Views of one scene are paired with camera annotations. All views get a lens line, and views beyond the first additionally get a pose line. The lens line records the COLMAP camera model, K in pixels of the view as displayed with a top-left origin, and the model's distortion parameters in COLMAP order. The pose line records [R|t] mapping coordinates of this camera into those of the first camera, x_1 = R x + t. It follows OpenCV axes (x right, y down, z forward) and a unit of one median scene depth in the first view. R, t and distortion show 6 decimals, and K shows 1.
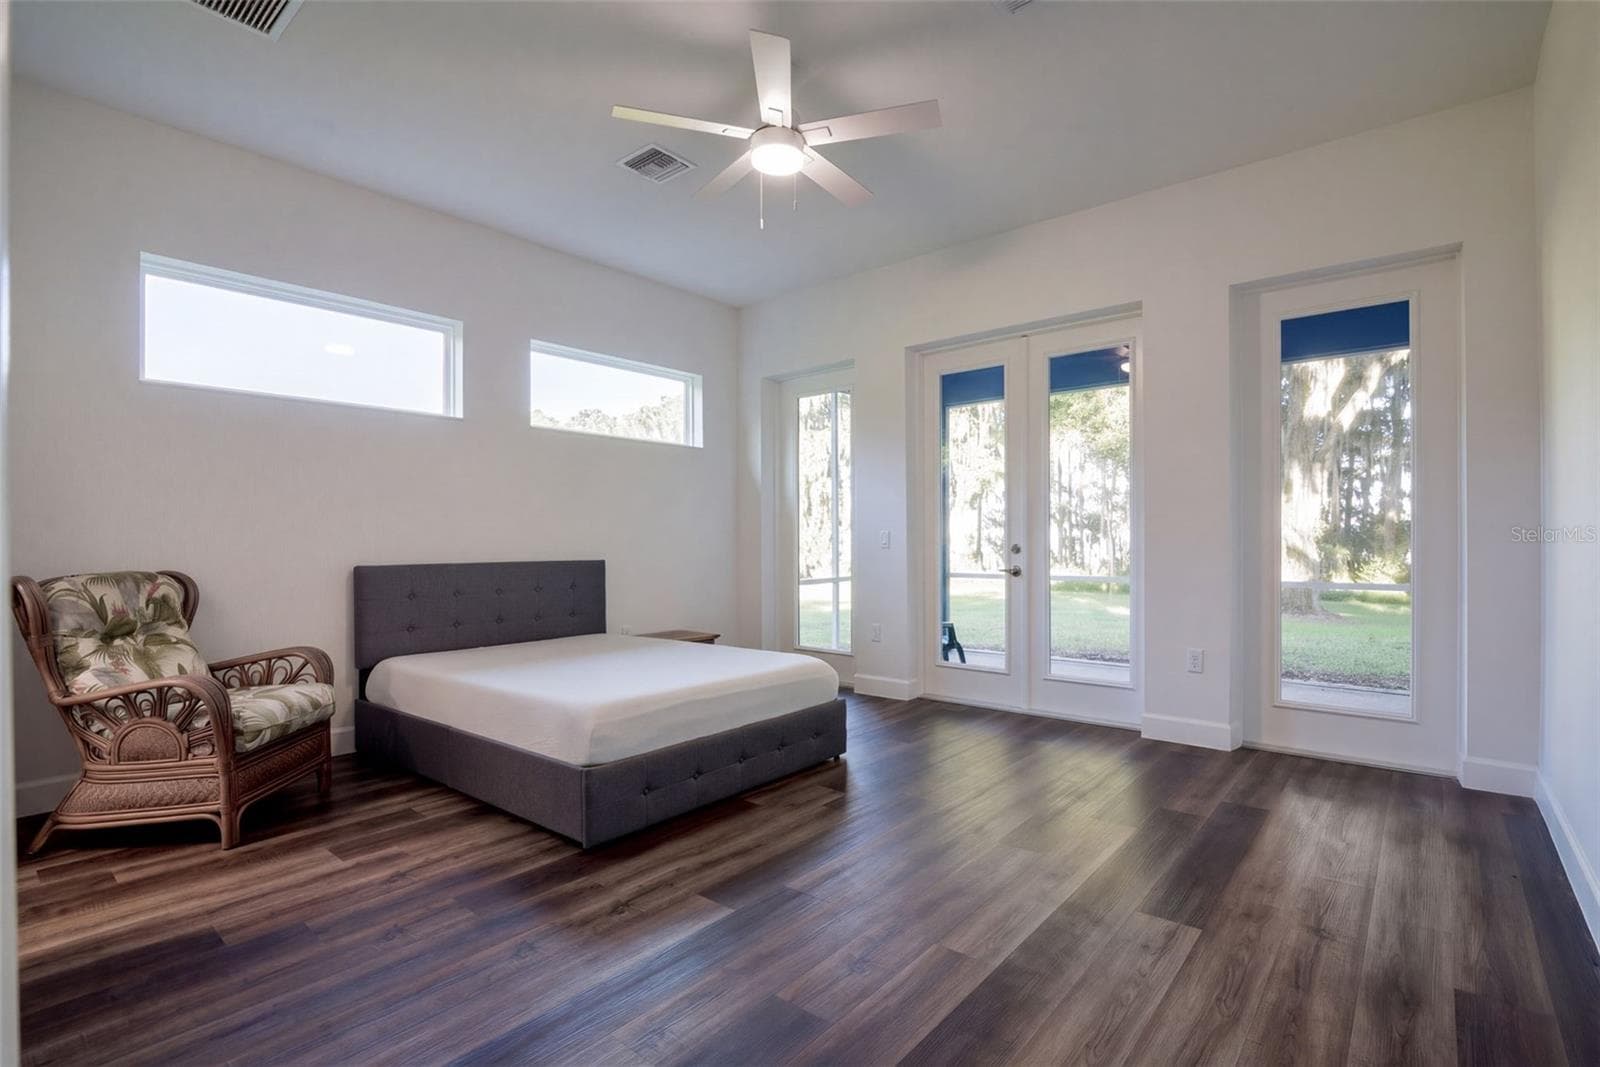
lens RADIAL K [[746.2, 0, 800.0], [0, 746.2, 533.5], [0, 0, 1]] dist [-0.014356, -0.000233]
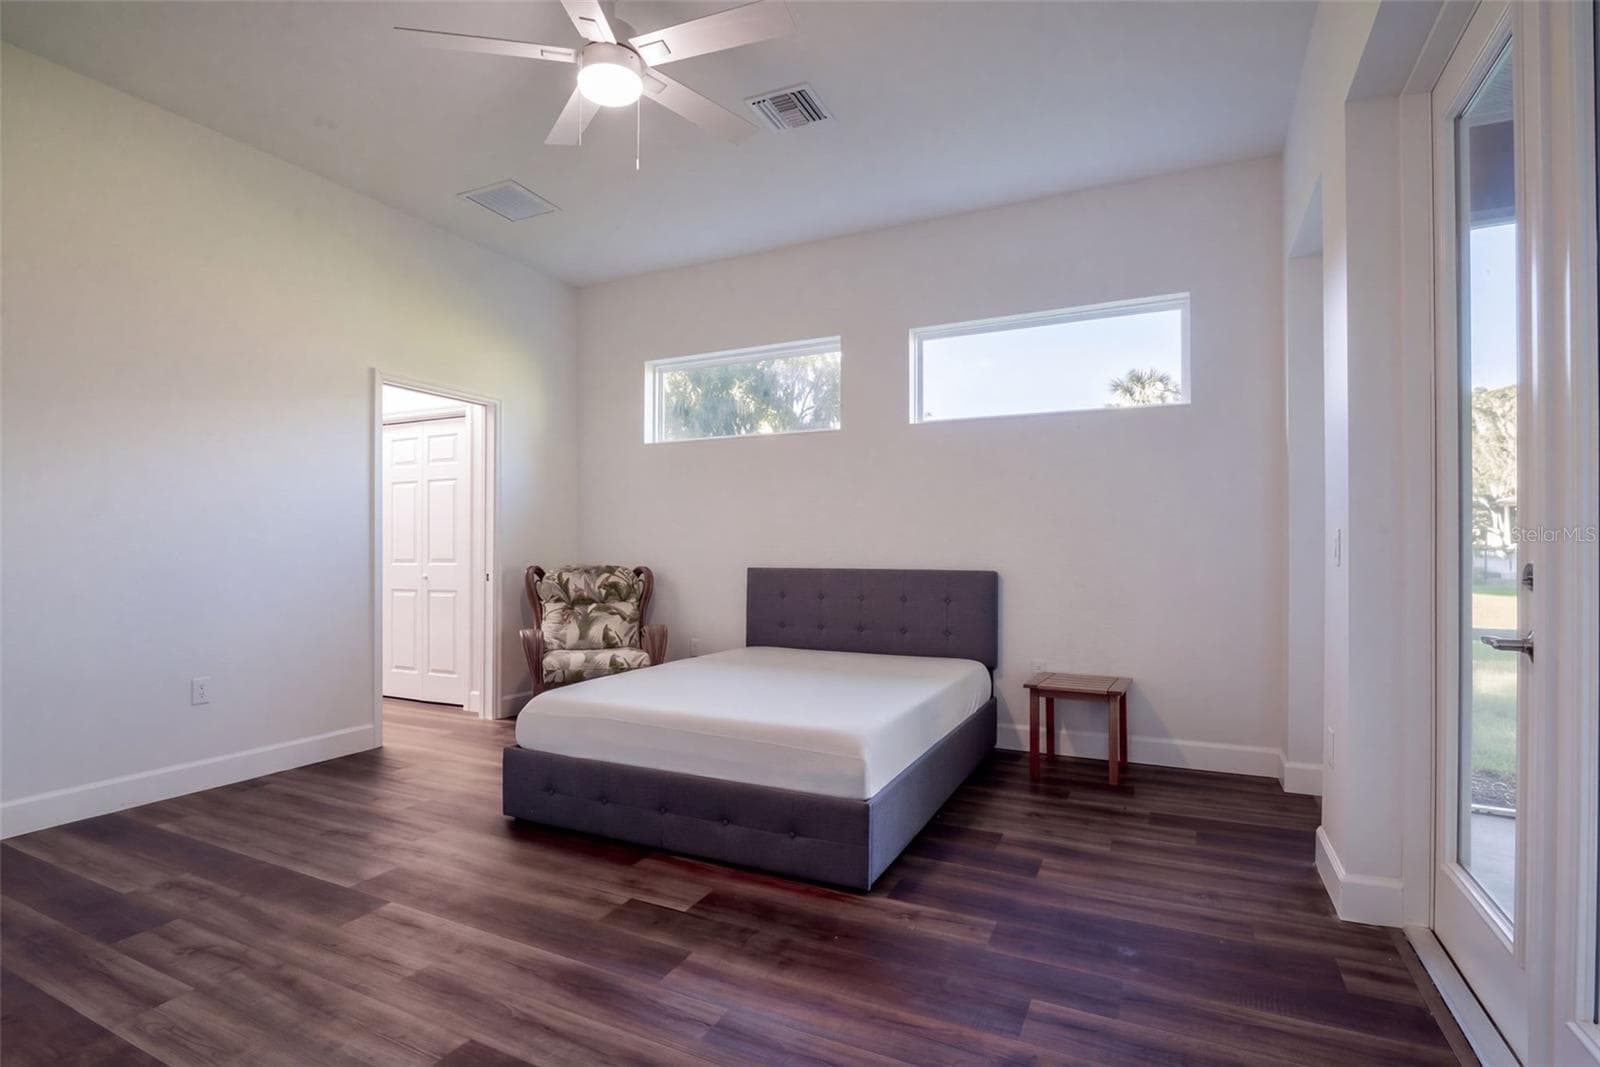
lens RADIAL K [[790.0, 0, 805.4], [0, 790.0, 545.7], [0, 0, 1]] dist [-0.002287, -0.000446]
pose [[0.235562, -0.002875, -0.971855, 0.677789], [0.002954, 0.999993, -0.002242, 0.009487], [0.971855, -0.002343, 0.235568, 0.787169]]
